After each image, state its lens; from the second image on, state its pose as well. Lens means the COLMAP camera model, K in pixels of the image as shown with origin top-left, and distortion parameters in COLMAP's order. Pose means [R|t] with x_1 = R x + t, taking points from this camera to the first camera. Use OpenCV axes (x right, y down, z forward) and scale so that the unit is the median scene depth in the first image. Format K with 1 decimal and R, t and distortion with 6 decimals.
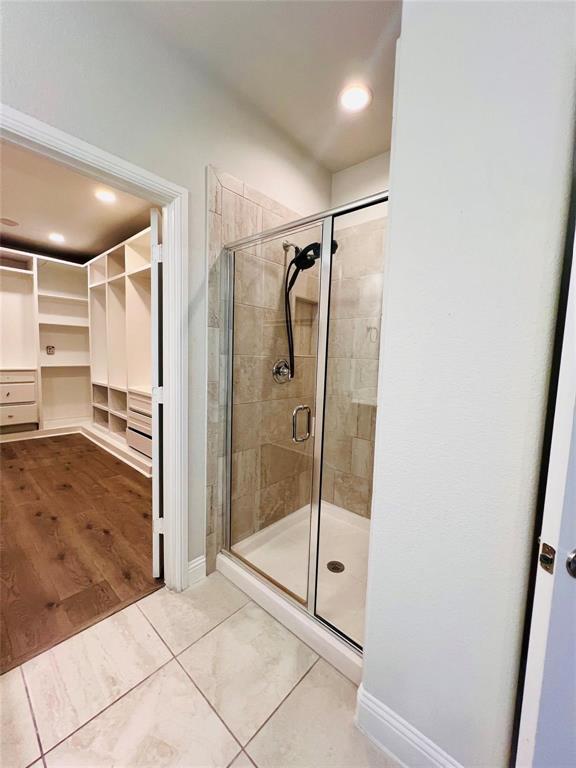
lens RADIAL K [[311.2, 0, 287.7], [0, 311.2, 383.7], [0, 0, 1]] dist [-0.005204, 0.001487]
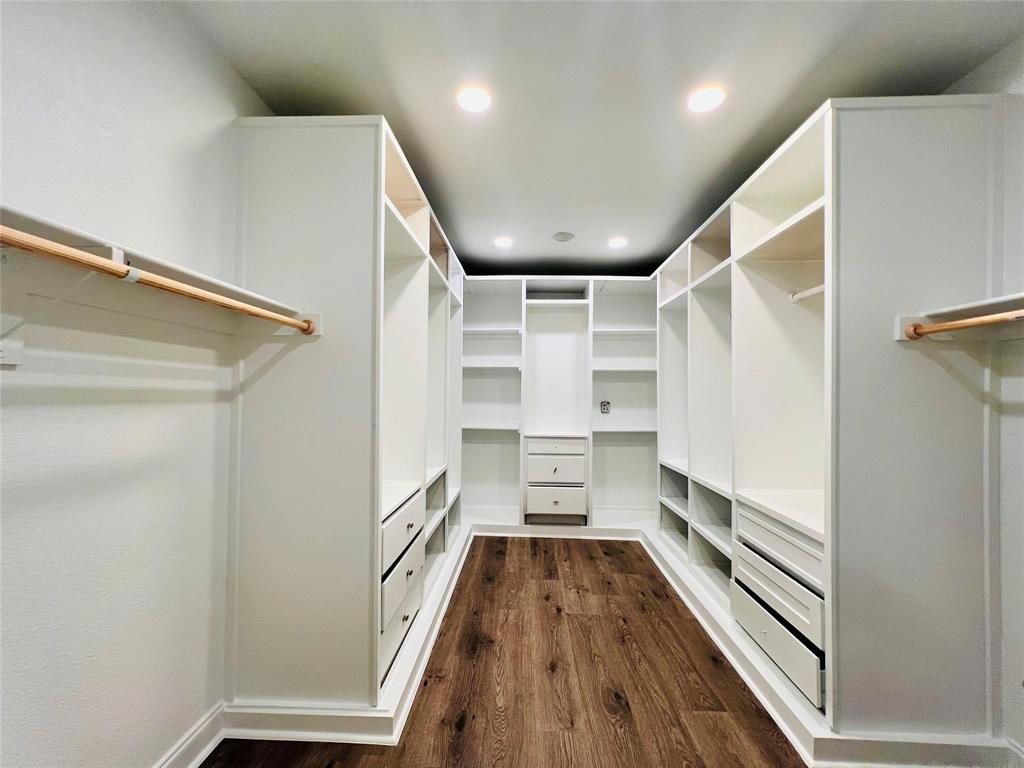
lens RADIAL K [[415.0, 0, 510.5], [0, 415.0, 387.3], [0, 0, 1]] dist [-0.005204, 0.001487]
pose [[0.639155, -0.041276, -0.767969, -0.203201], [-0.056406, 0.993354, -0.100334, -0.052255], [0.767007, 0.107447, 0.632579, 0.269993]]
